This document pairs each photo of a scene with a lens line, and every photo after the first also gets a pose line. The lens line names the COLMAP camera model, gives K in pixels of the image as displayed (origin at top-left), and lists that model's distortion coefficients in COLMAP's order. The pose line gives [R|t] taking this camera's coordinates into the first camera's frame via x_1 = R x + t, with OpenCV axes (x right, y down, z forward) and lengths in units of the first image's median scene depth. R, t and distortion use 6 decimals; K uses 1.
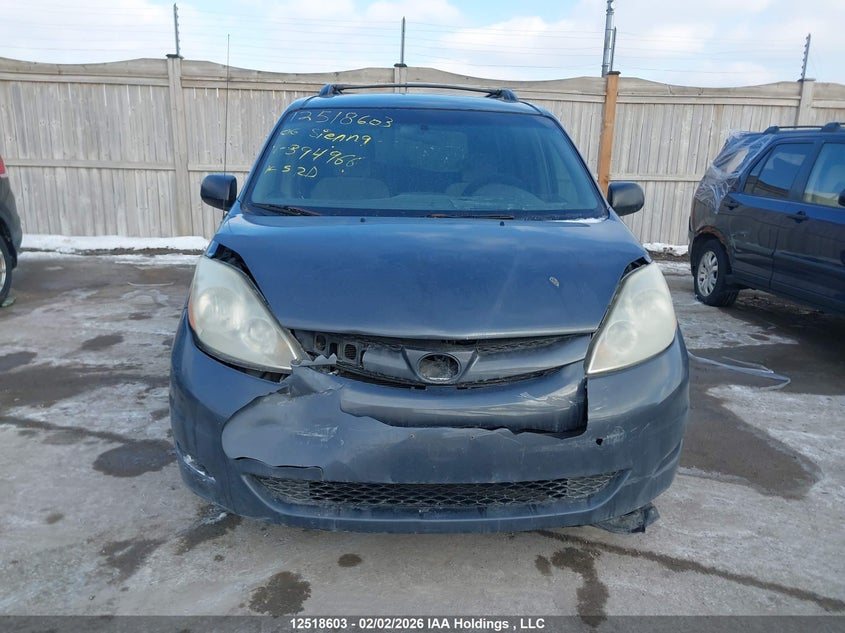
lens RADIAL K [[654.4, 0, 422.5], [0, 654.4, 316.5], [0, 0, 1]] dist [0.016406, -0.003133]
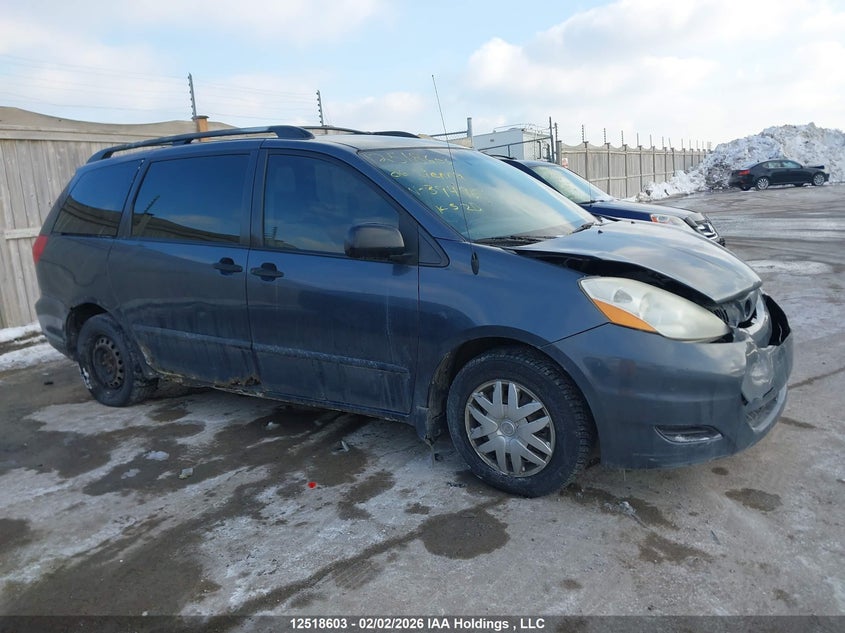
lens RADIAL K [[654.4, 0, 422.5], [0, 654.4, 316.5], [0, 0, 1]] dist [0.016406, -0.003133]
pose [[0.584090, -0.223966, 0.780178, -1.222810], [0.269733, 0.960112, 0.073681, -0.172498], [-0.765561, 0.167403, 0.621203, 0.473198]]
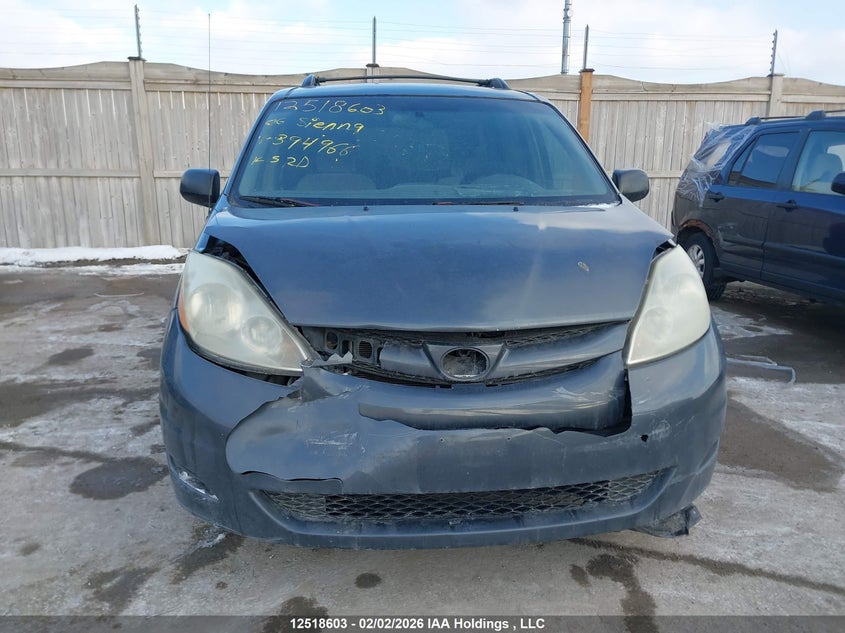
lens RADIAL K [[654.4, 0, 422.5], [0, 654.4, 316.5], [0, 0, 1]] dist [0.016406, -0.003133]
pose [[0.998346, -0.030384, 0.048810, -0.055114], [0.030953, 0.999461, -0.010958, 0.015245], [-0.048451, 0.012451, 0.998748, 0.068595]]
